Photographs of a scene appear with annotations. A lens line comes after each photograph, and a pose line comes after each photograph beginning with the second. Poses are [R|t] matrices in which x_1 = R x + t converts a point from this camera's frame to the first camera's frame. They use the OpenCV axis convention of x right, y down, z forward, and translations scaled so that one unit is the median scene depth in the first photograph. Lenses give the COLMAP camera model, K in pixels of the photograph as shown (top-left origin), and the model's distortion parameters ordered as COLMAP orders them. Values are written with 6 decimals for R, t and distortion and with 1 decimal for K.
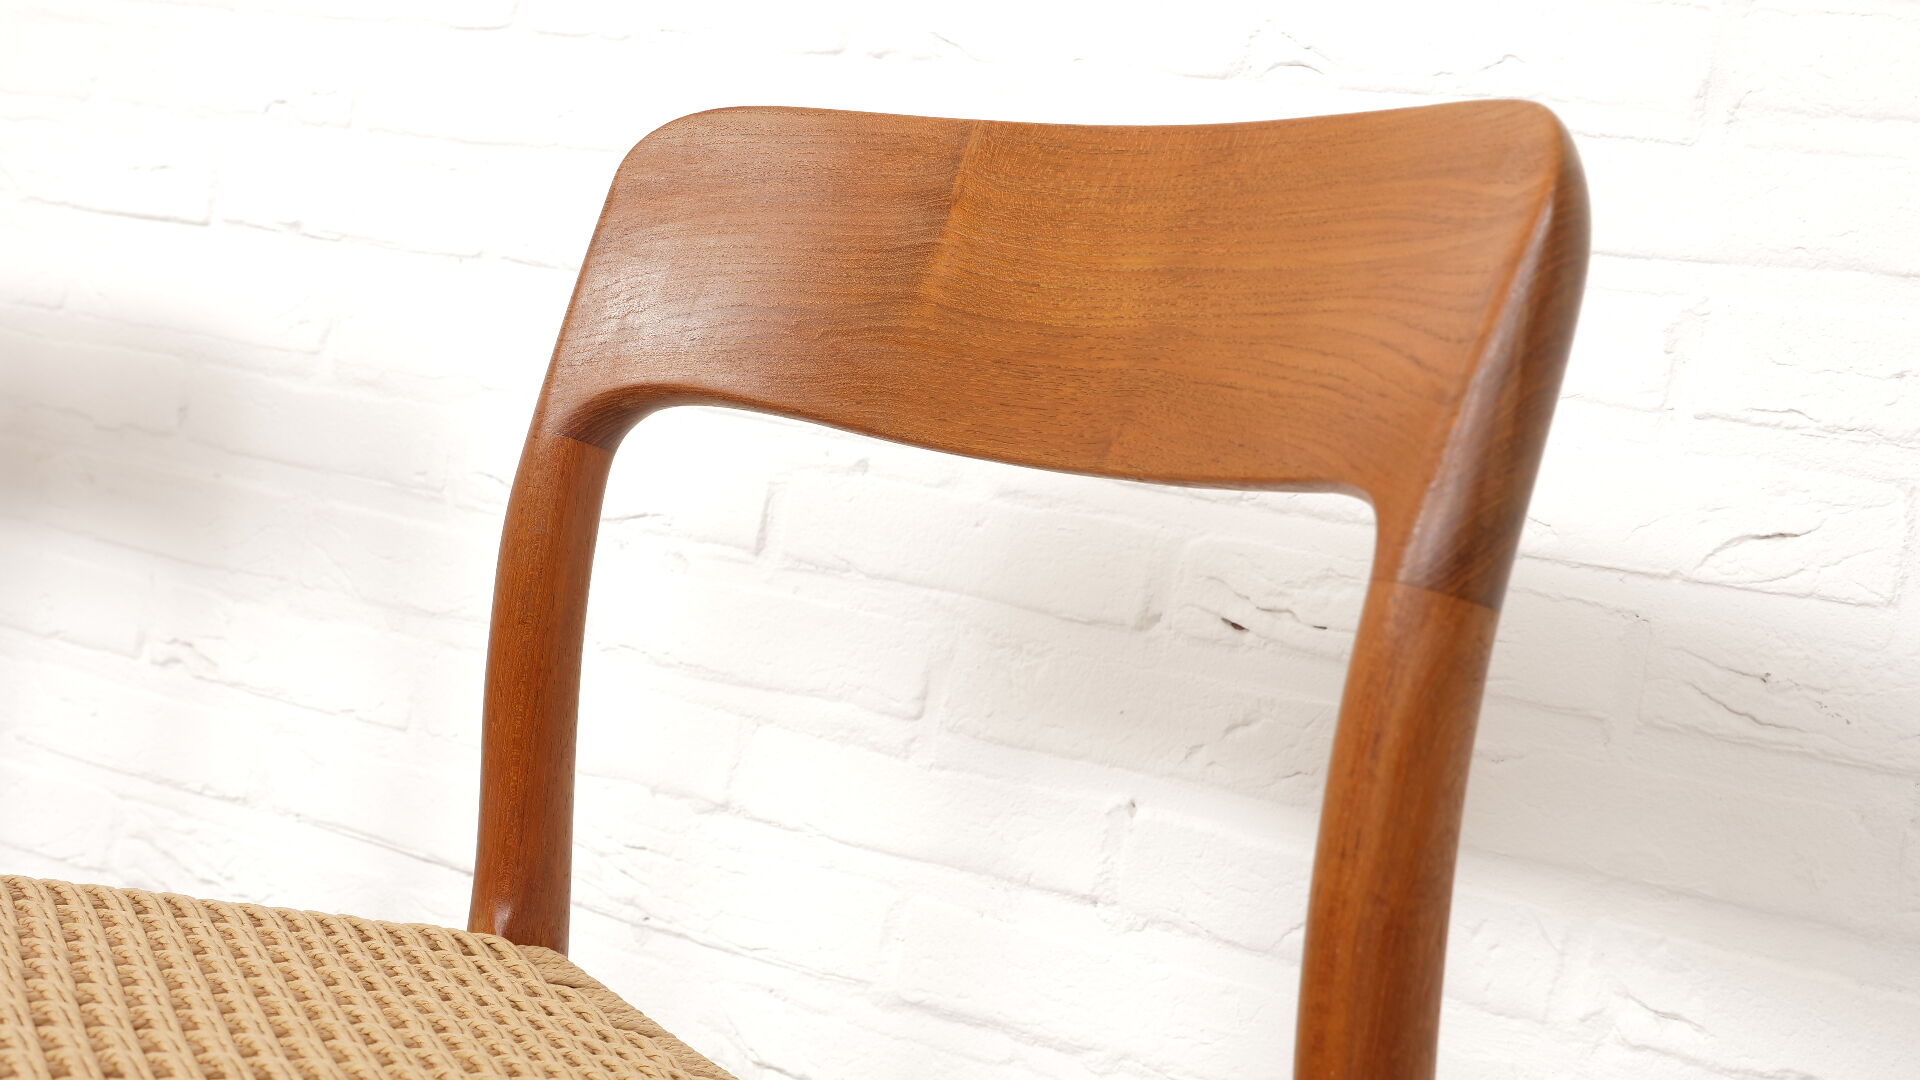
lens RADIAL K [[2649.0, 0, 960.0], [0, 2649.0, 540.0], [0, 0, 1]] dist [-0.015062, -0.004965]
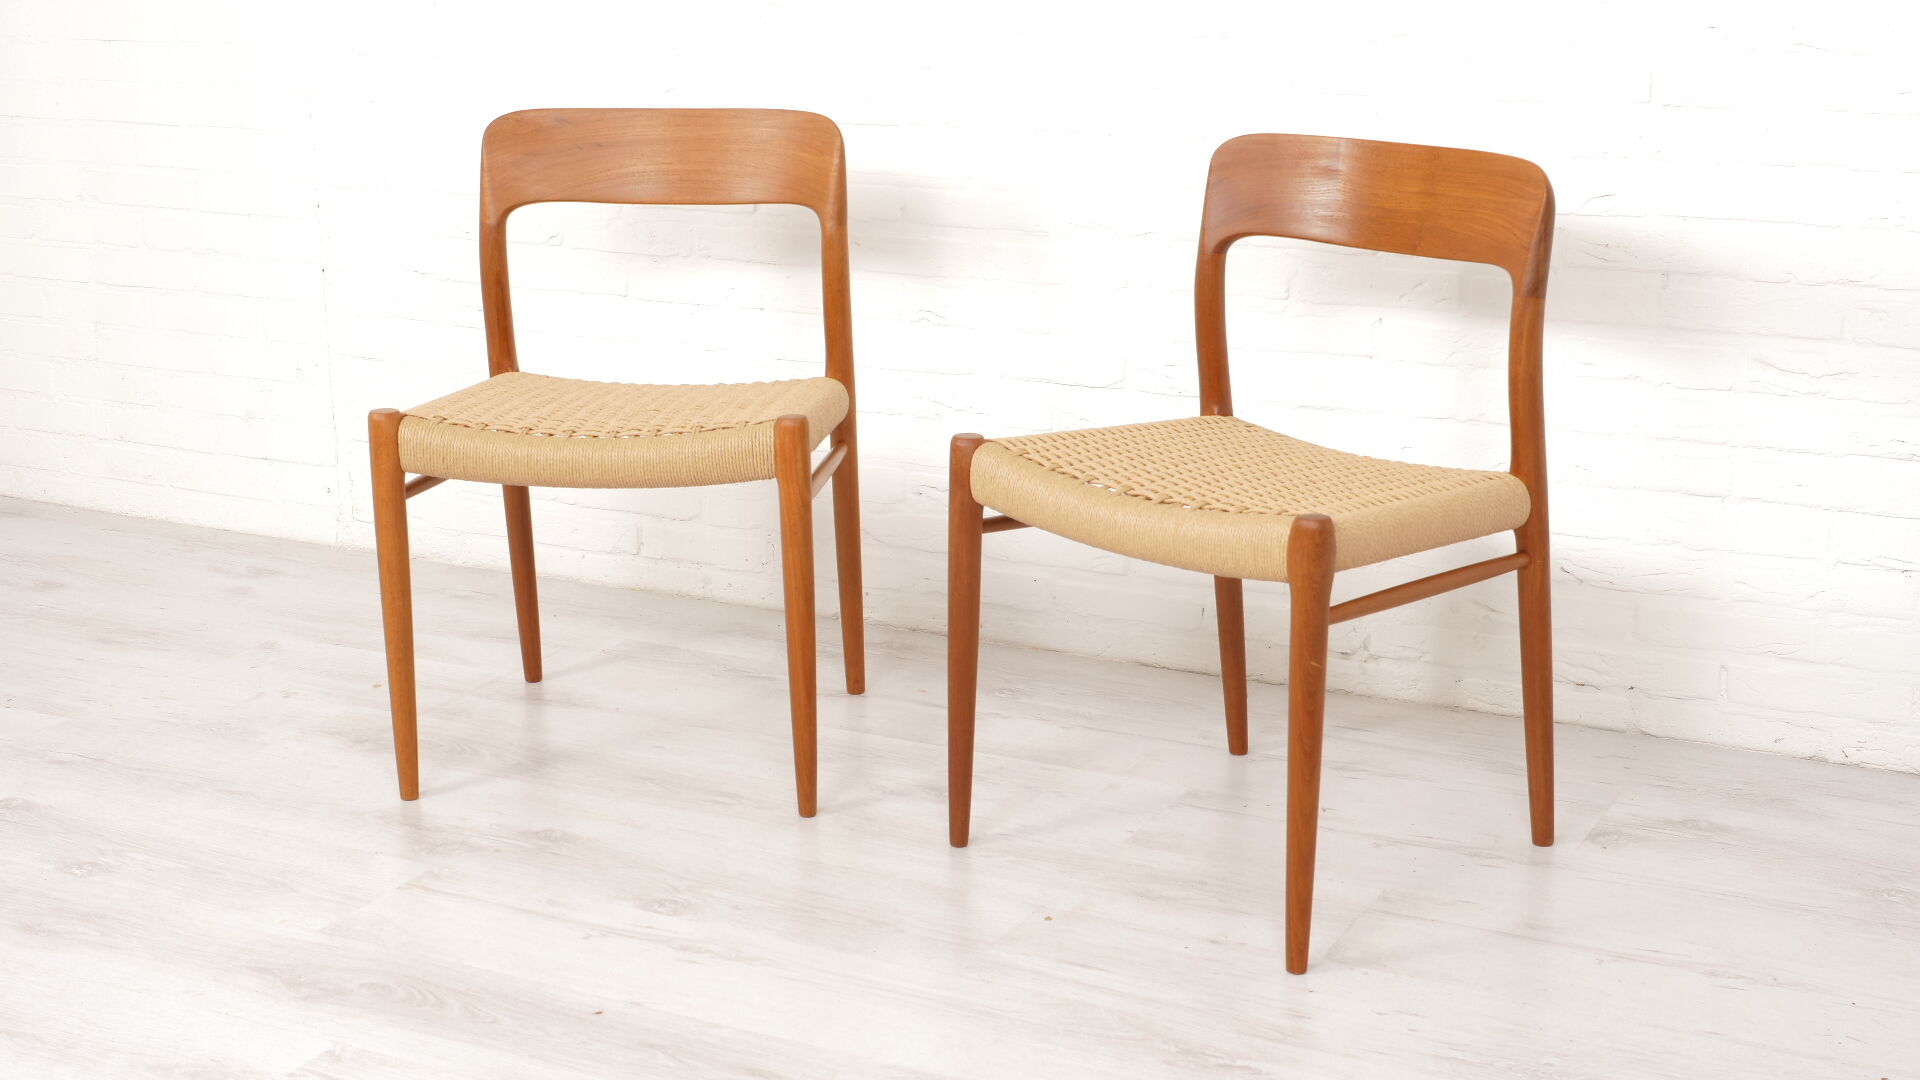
lens RADIAL K [[2649.0, 0, 960.0], [0, 2649.0, 540.0], [0, 0, 1]] dist [-0.015062, -0.004965]
pose [[0.981341, -0.190578, 0.025487, -0.466929], [0.178665, 0.952818, 0.245391, -0.424009], [-0.071051, -0.236259, 0.969089, -1.626247]]
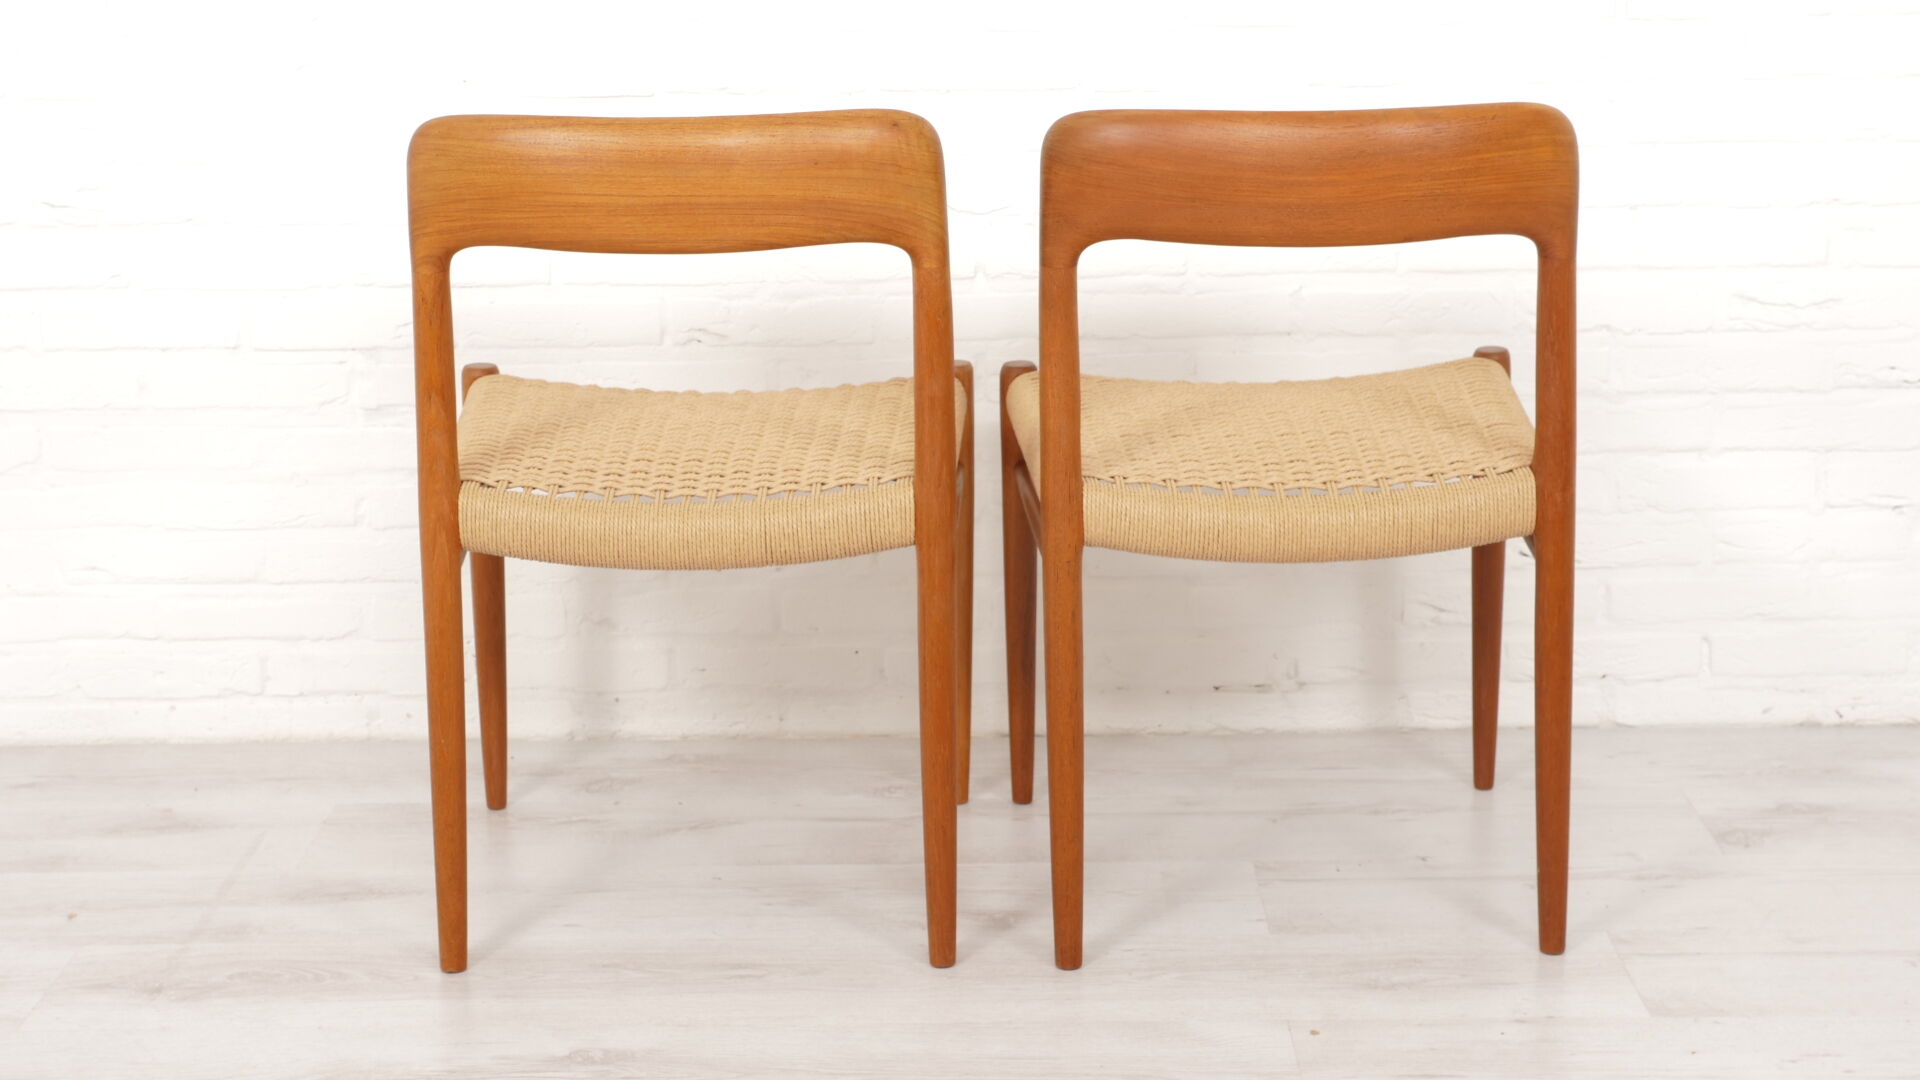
lens RADIAL K [[3070.2, 0, 960.0], [0, 3070.2, 540.0], [0, 0, 1]] dist [0.021804, 0.137393]
pose [[0.837803, -0.297214, 0.457984, -1.475558], [0.167256, 0.938229, 0.302907, -0.554173], [-0.519722, -0.177176, 0.835762, -1.109106]]
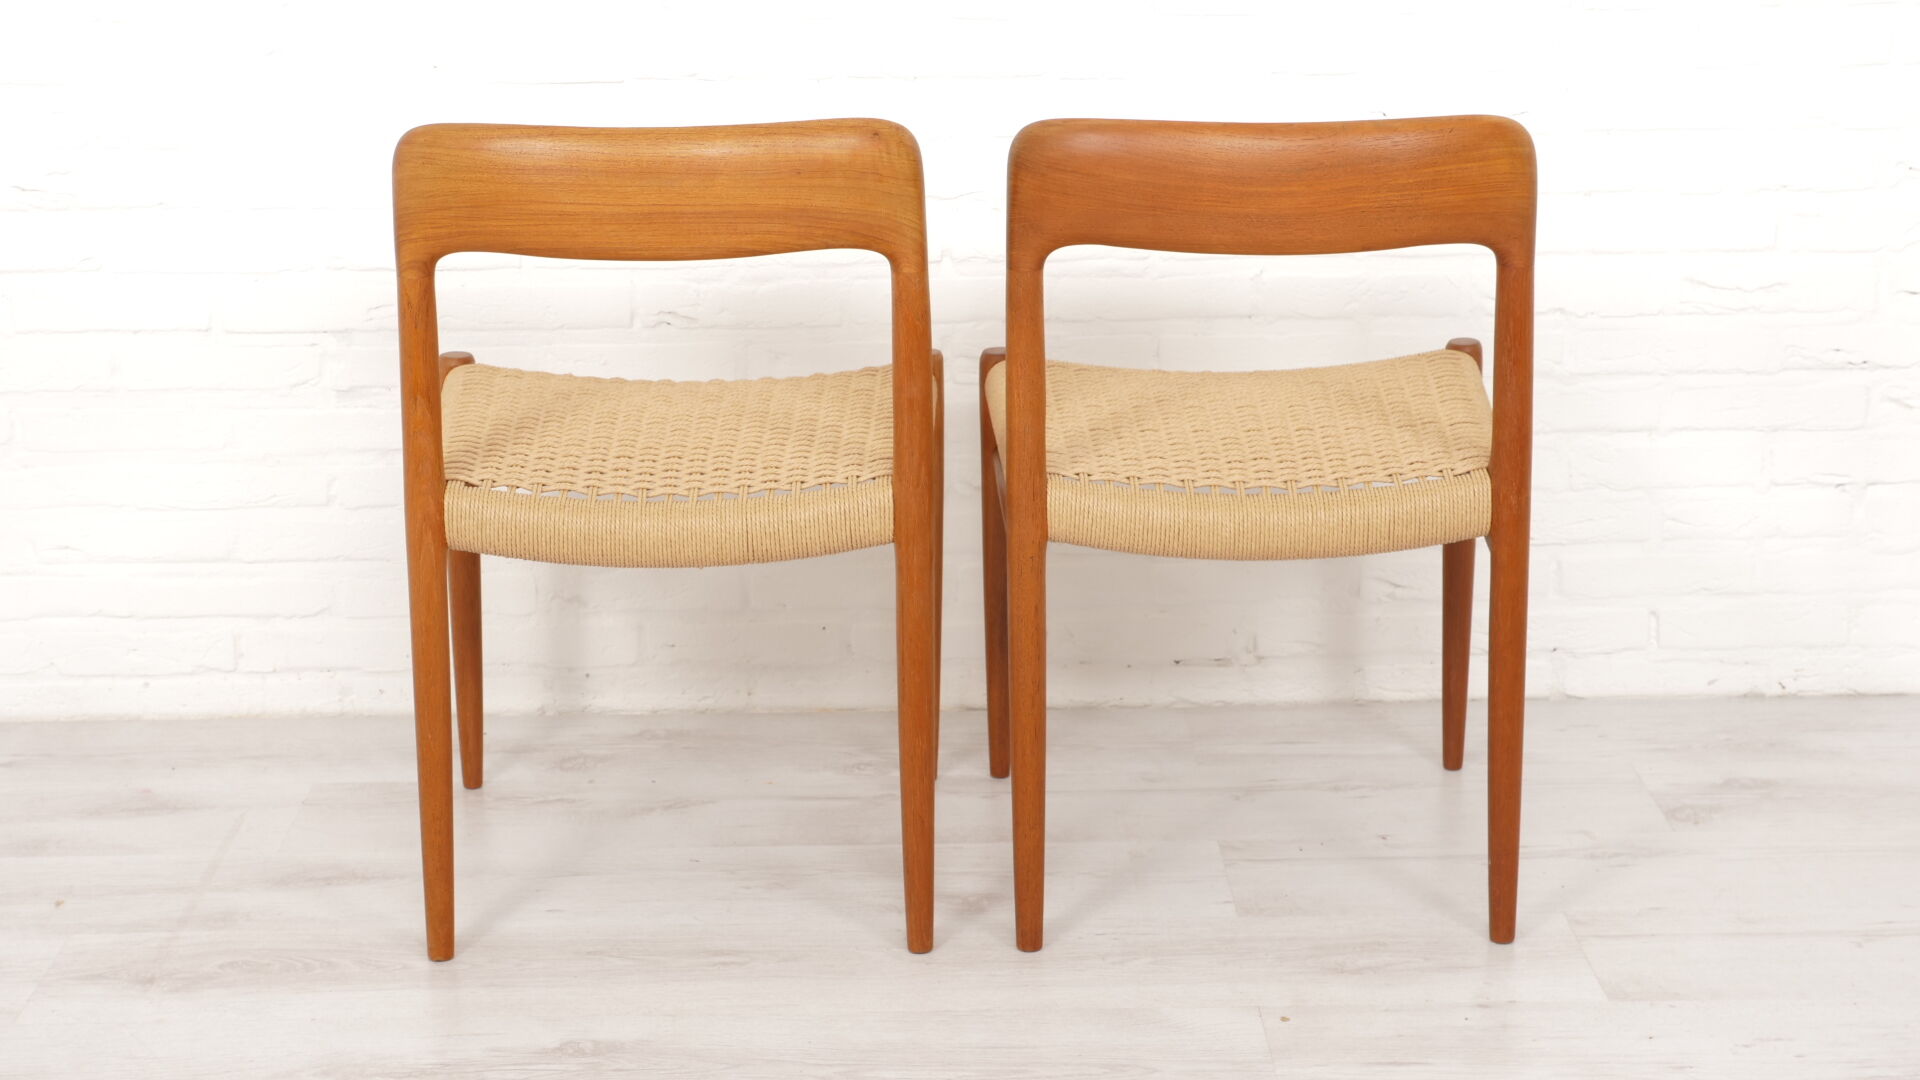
lens RADIAL K [[3070.2, 0, 960.0], [0, 3070.2, 540.0], [0, 0, 1]] dist [0.021804, 0.137393]
pose [[0.824428, -0.314635, 0.470449, -1.511469], [0.159914, 0.926860, 0.339643, -0.646930], [-0.542905, -0.204780, 0.814444, -1.108121]]
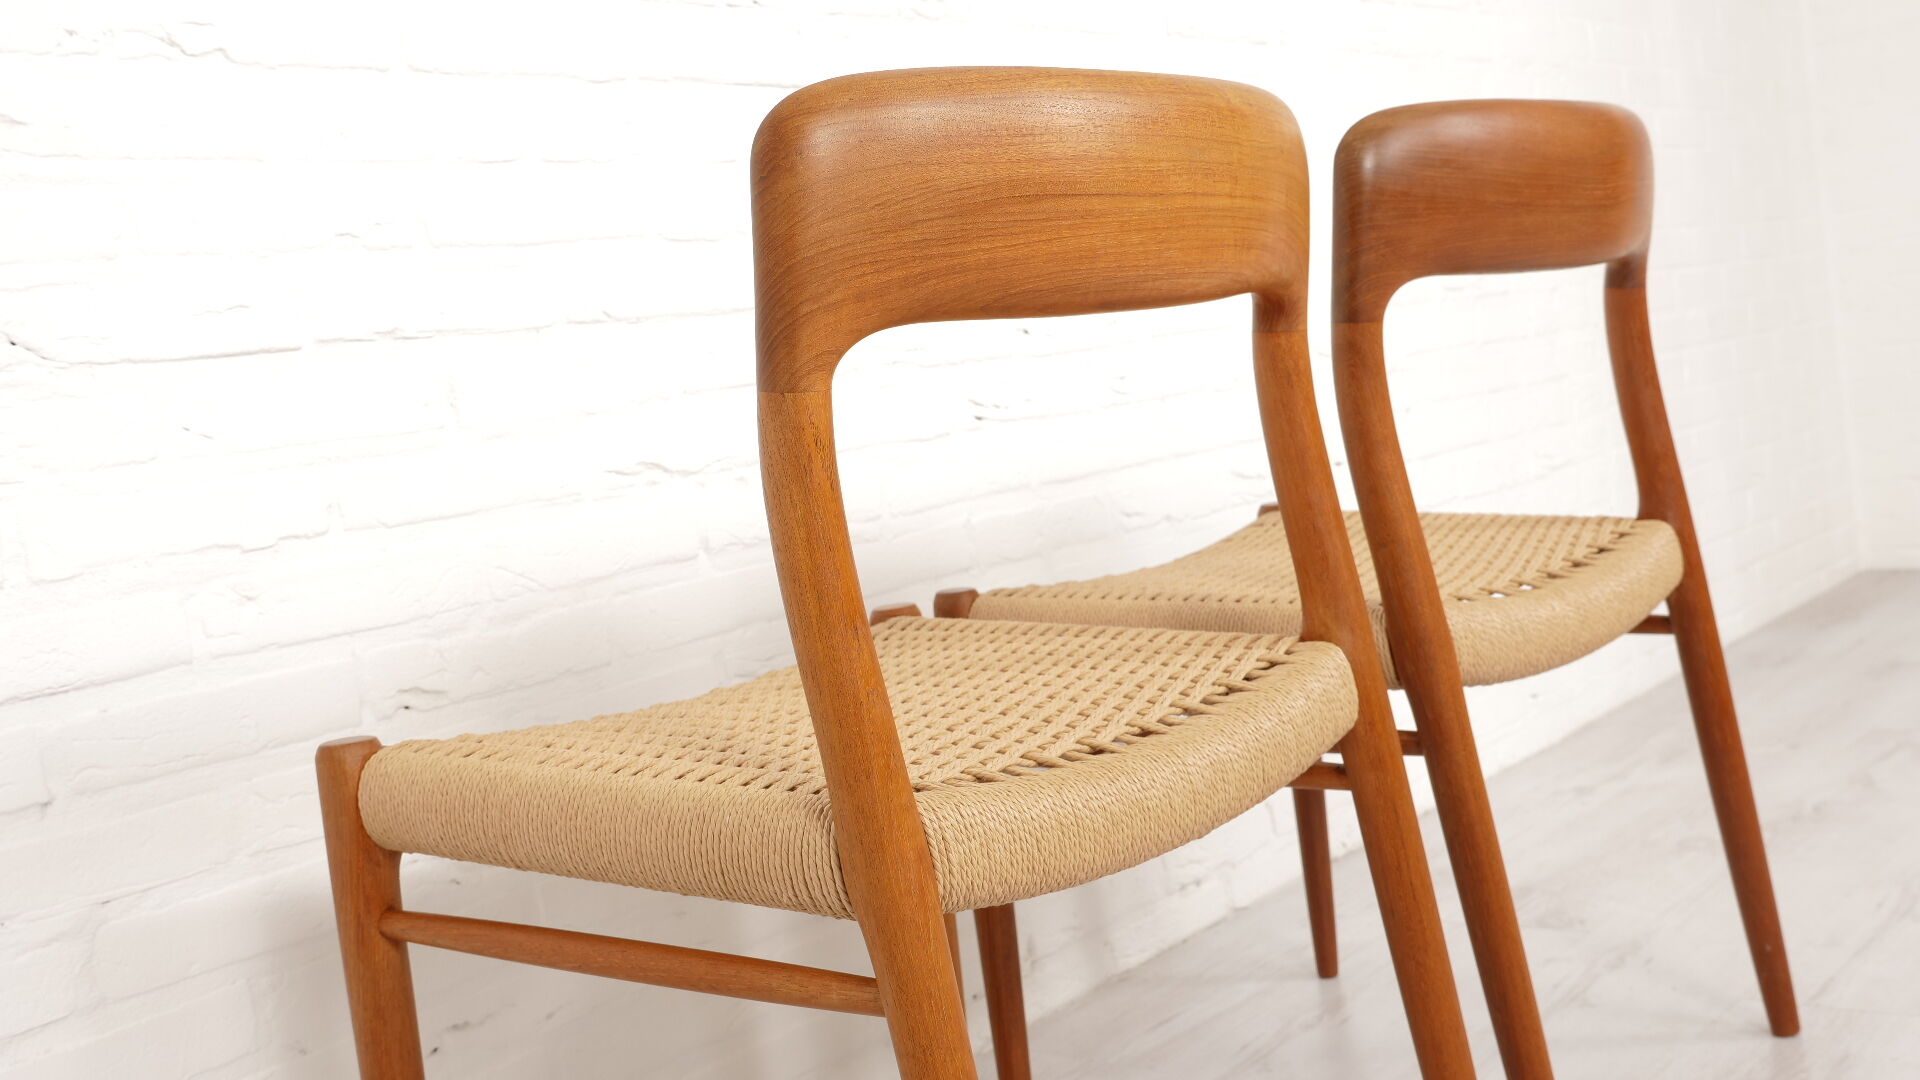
lens RADIAL K [[2001.4, 0, 960.0], [0, 2001.4, 540.0], [0, 0, 1]] dist [-0.005007, 0.004018]
pose [[0.114853, -0.251549, 0.961006, -1.448096], [0.188631, 0.955329, 0.227519, -0.239903], [-0.975309, 0.155144, 0.157172, 0.779108]]
